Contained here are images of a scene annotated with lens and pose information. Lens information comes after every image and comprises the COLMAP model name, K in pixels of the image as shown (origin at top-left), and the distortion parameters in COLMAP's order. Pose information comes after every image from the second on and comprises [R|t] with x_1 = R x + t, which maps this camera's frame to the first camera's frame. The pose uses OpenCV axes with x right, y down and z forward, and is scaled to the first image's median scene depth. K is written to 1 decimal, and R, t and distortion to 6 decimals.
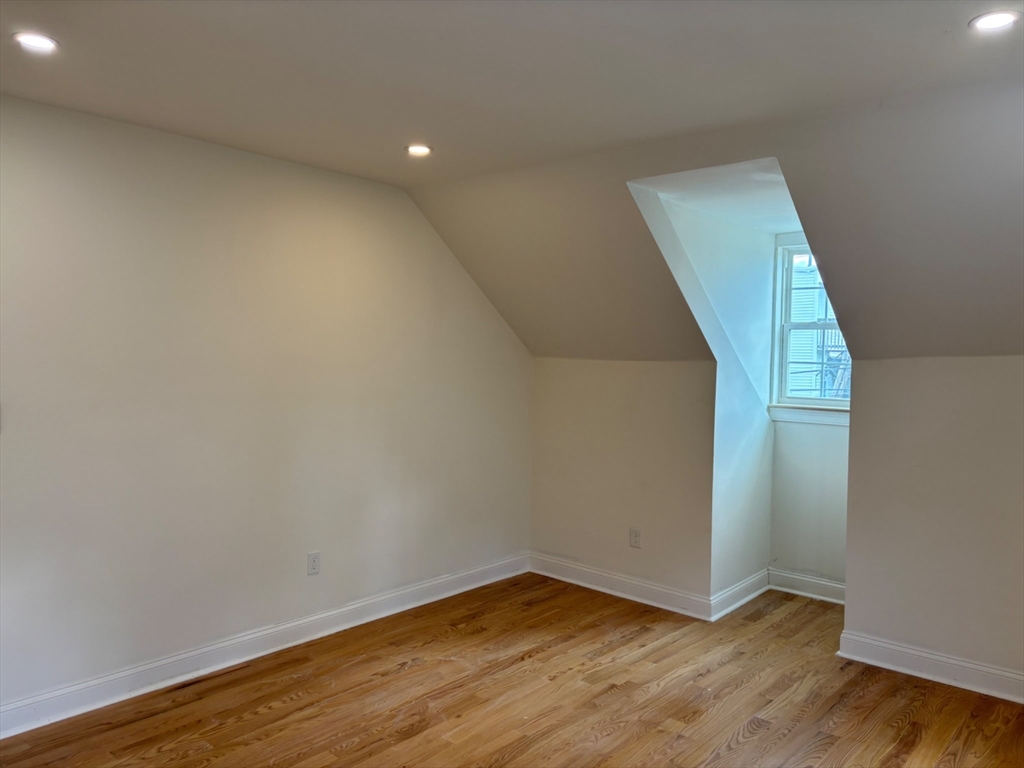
lens RADIAL K [[777.3, 0, 512.3], [0, 777.3, 384.2], [0, 0, 1]] dist [0.054717, -0.052087]
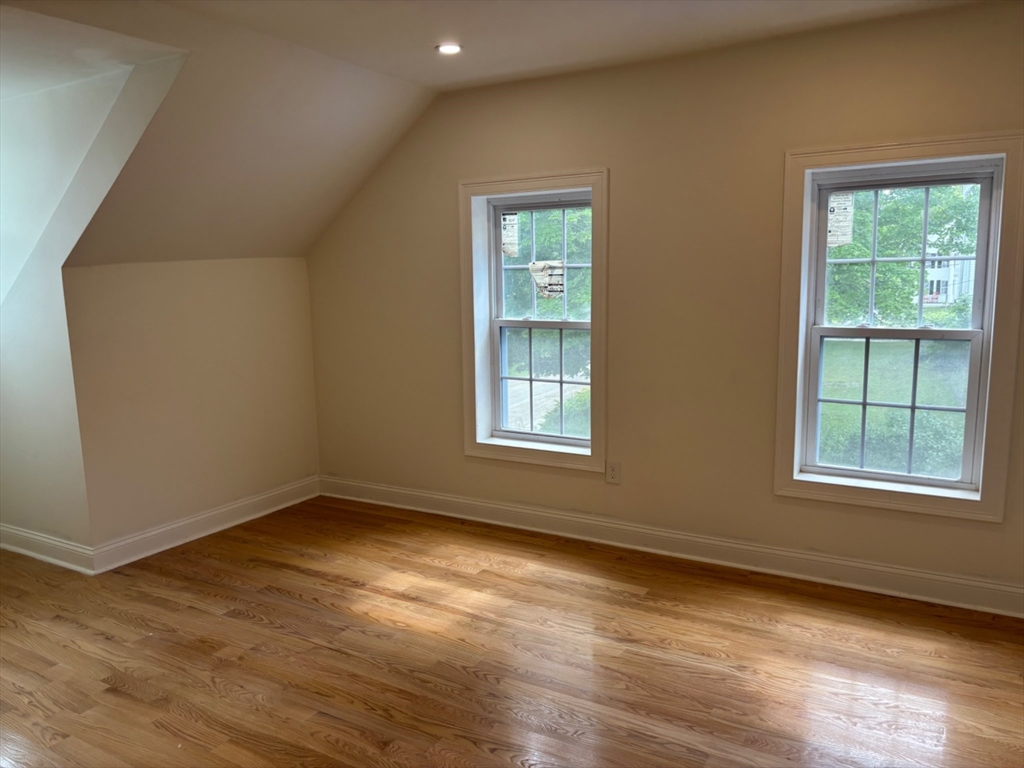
lens RADIAL K [[777.3, 0, 512.6], [0, 777.3, 385.1], [0, 0, 1]] dist [0.054717, -0.052087]
pose [[-0.169672, -0.157715, 0.972799, -0.662078], [0.058975, 0.983717, 0.169771, -0.022376], [-0.983734, 0.086176, -0.157608, 0.714906]]
